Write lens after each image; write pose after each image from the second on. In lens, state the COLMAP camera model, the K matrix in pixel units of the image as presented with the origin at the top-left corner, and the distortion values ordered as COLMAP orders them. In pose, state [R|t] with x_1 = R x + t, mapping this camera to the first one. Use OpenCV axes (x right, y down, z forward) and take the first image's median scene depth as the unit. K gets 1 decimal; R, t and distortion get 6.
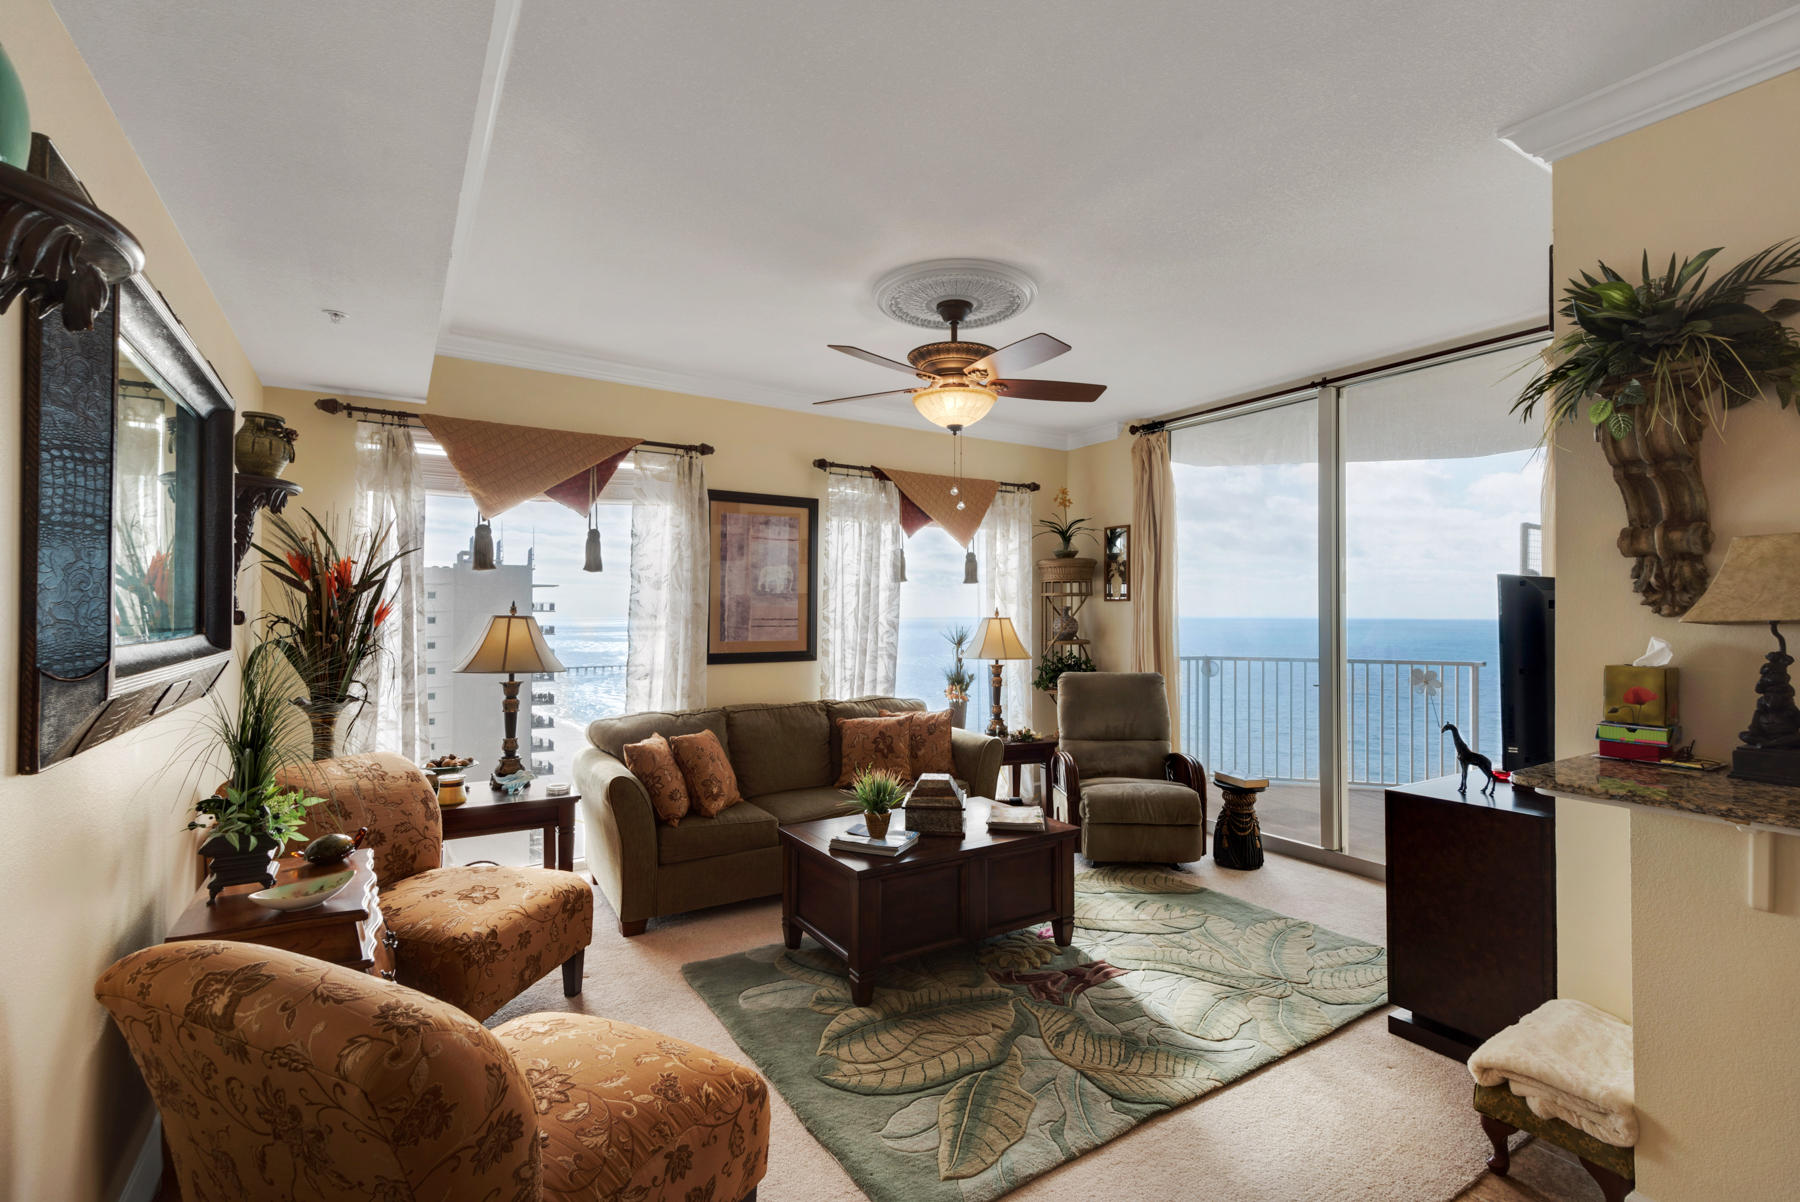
lens RADIAL K [[803.8, 0, 910.6], [0, 803.8, 602.5], [0, 0, 1]] dist [0.043656, -0.041148]
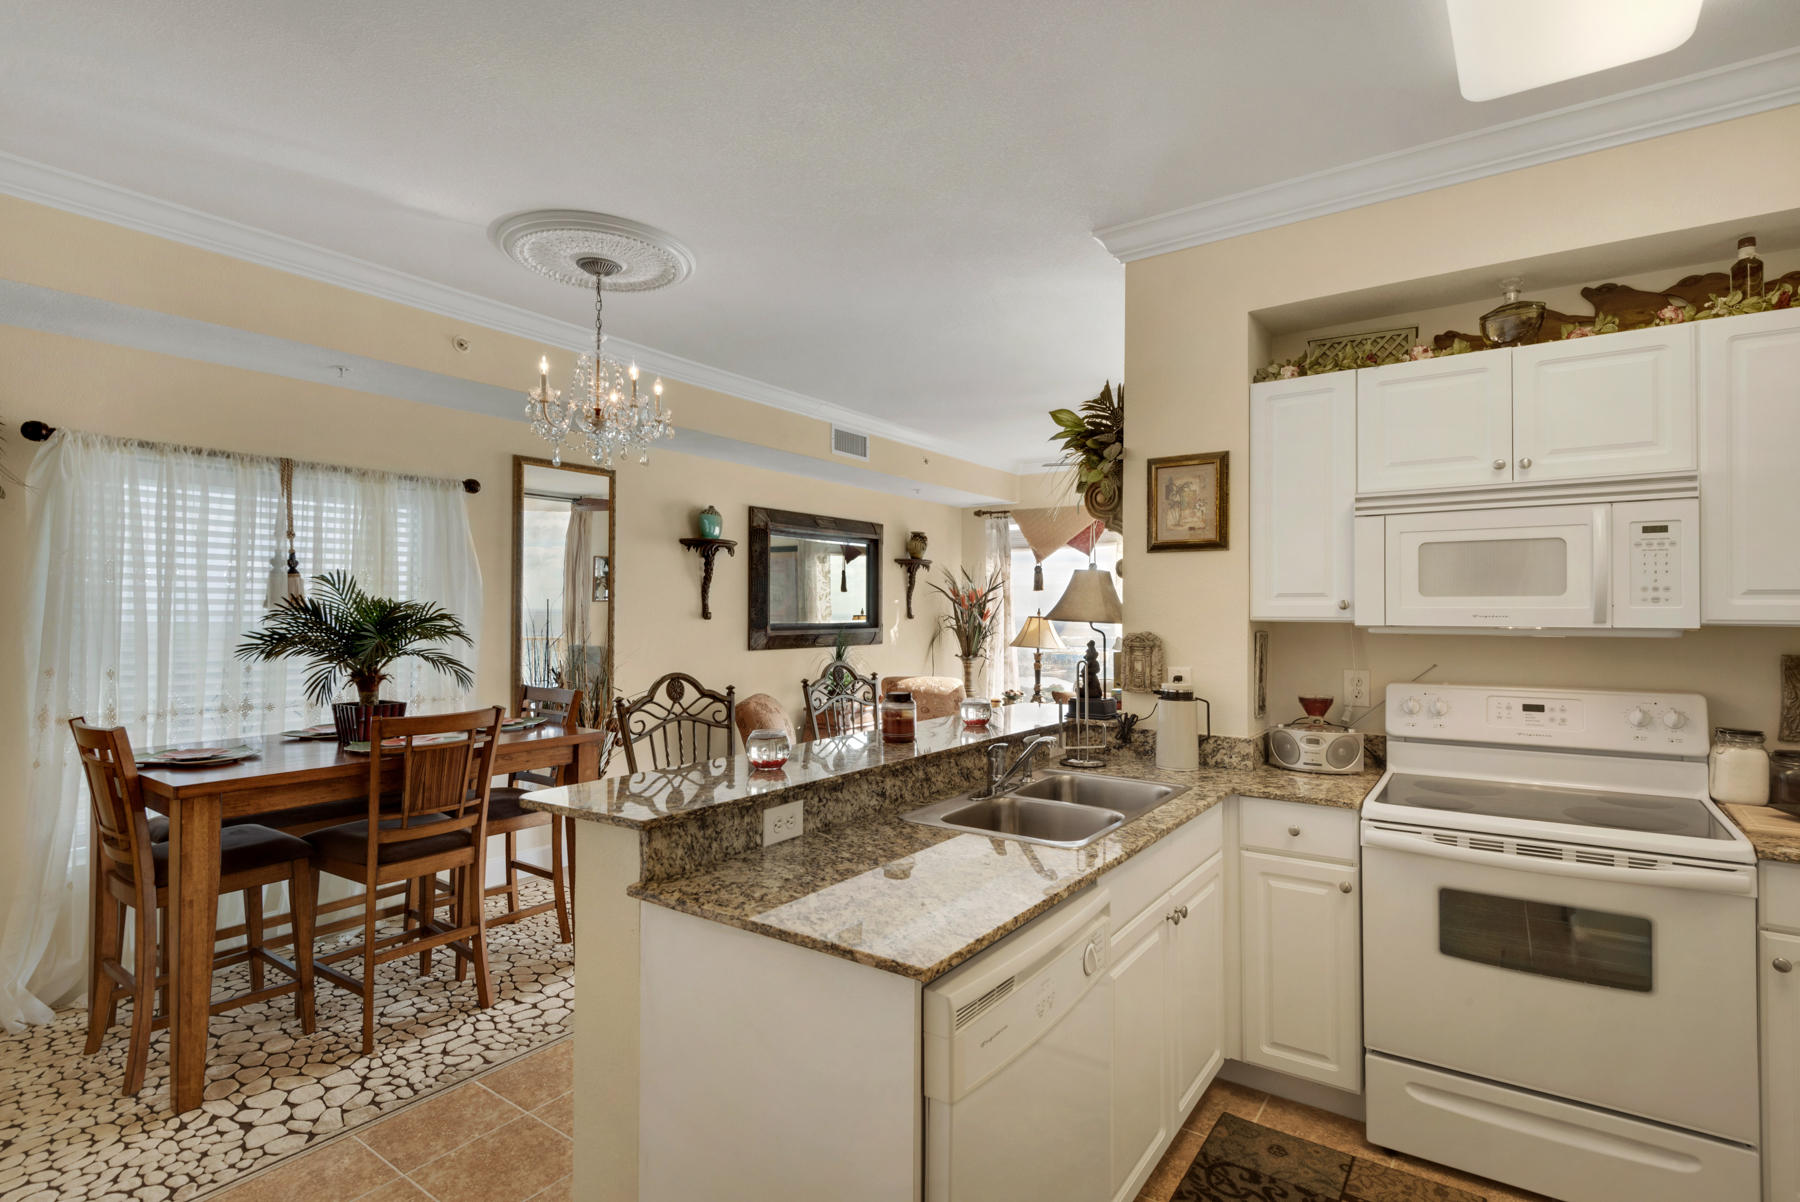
lens RADIAL K [[878.8, 0, 903.2], [0, 878.8, 597.5], [0, 0, 1]] dist [0.044637, -0.032809]
pose [[0.375179, -0.014409, -0.926841, 1.051397], [0.008893, 0.999889, -0.011944, -0.003651], [0.926910, -0.003762, 0.375265, -0.009176]]
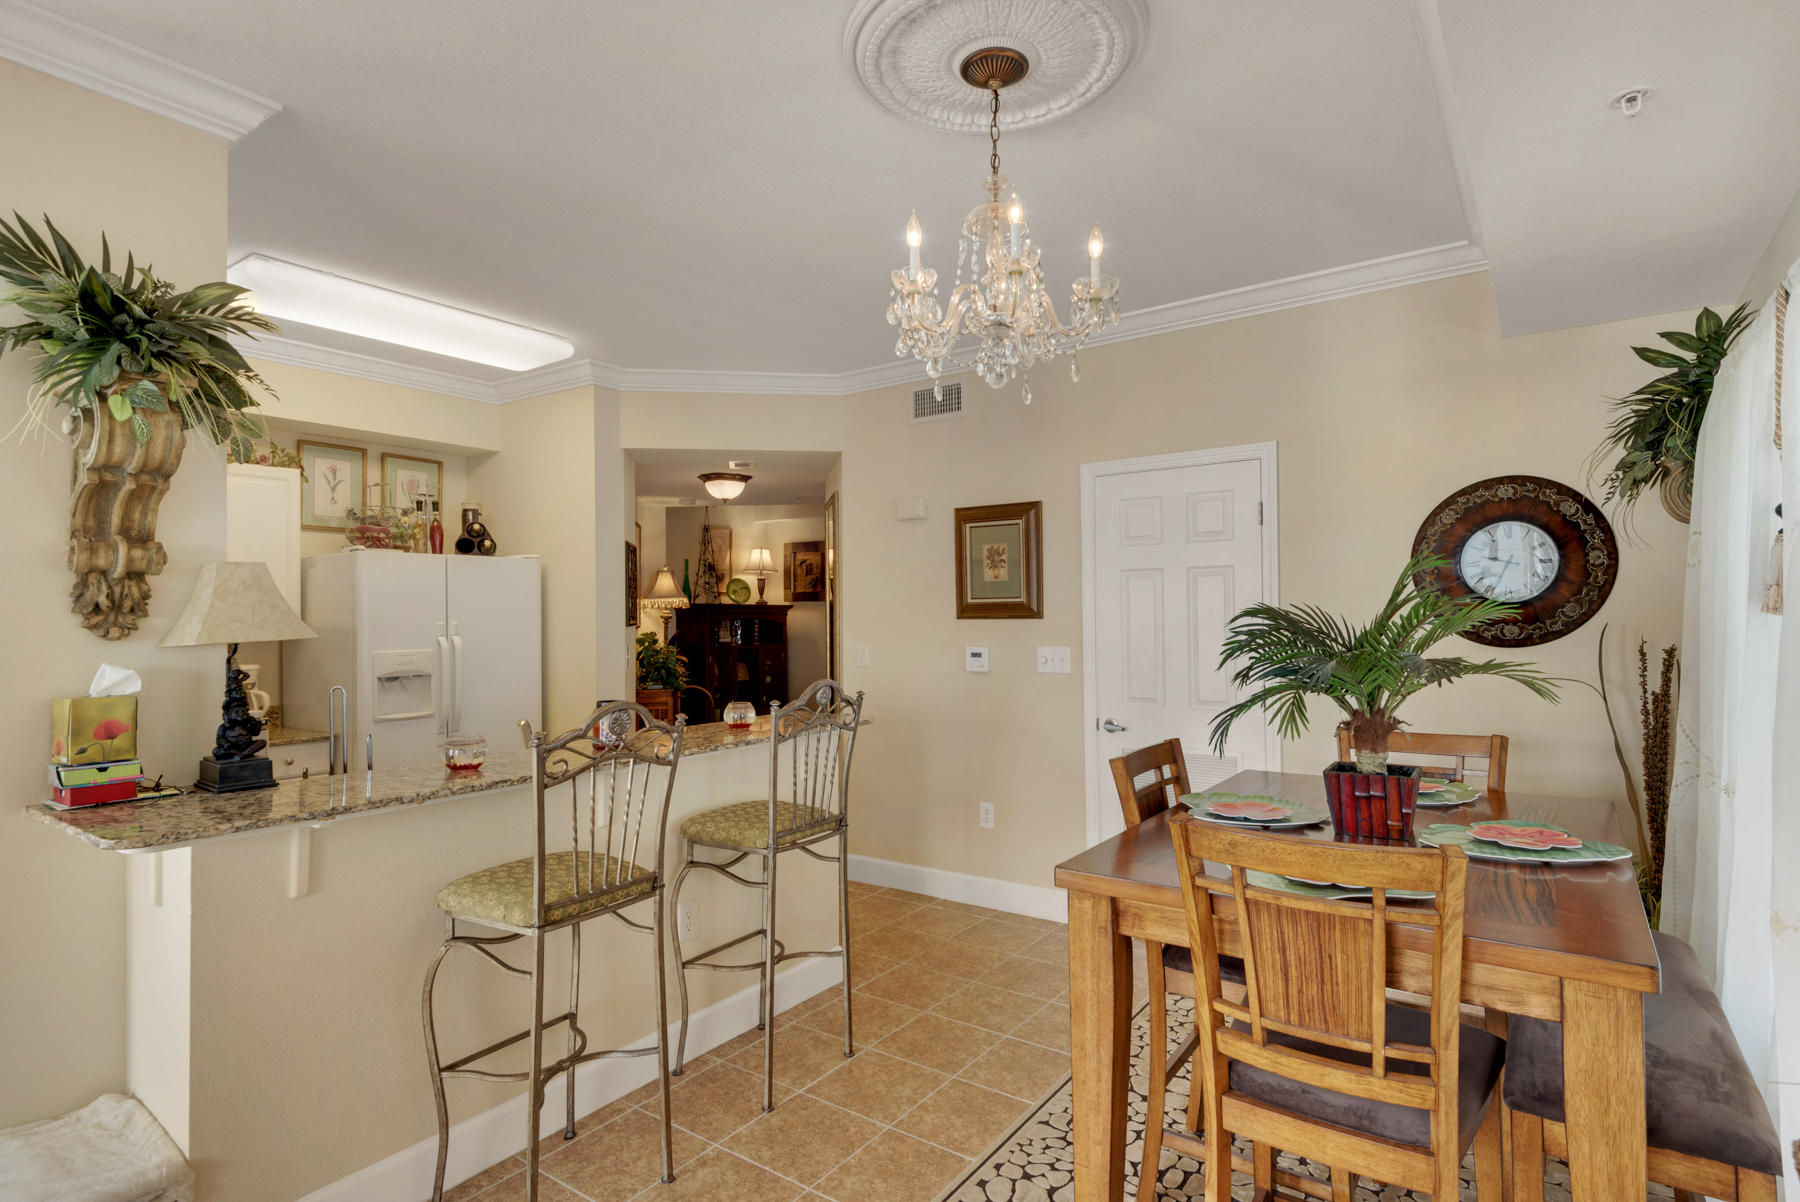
lens RADIAL K [[959.2, 0, 900.0], [0, 959.2, 601.0], [0, 0, 1]] dist [0.029804, -0.015407]
pose [[-0.373730, 0.014513, 0.927424, -0.197664], [-0.001147, 0.999870, -0.016108, -0.004723], [-0.927537, -0.007084, -0.373665, 0.271256]]
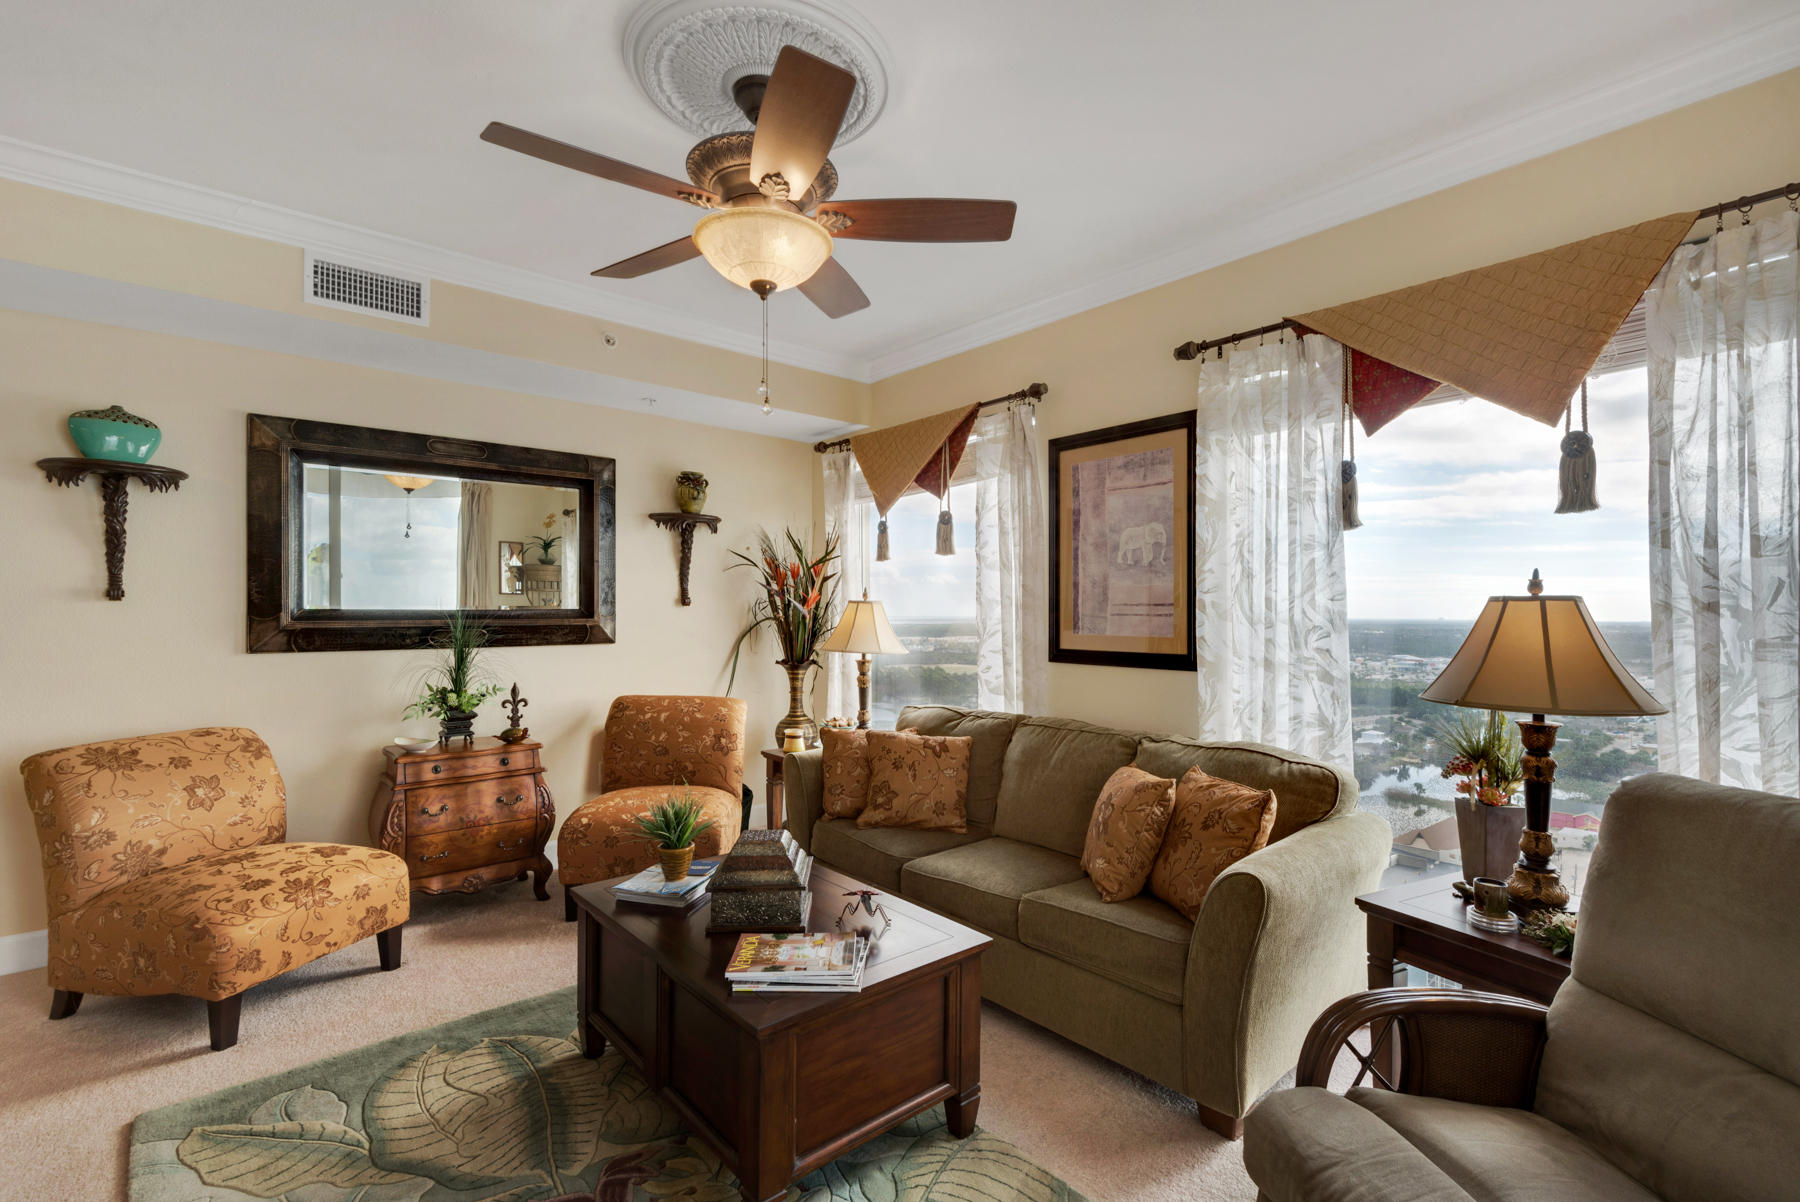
lens RADIAL K [[811.1, 0, 909.4], [0, 811.1, 610.0], [0, 0, 1]] dist [0.030251, -0.014544]
pose [[0.133969, -0.000606, -0.990985, 0.540167], [0.010154, 0.999948, 0.000761, 0.025369], [0.990934, -0.010164, 0.133968, 0.795370]]
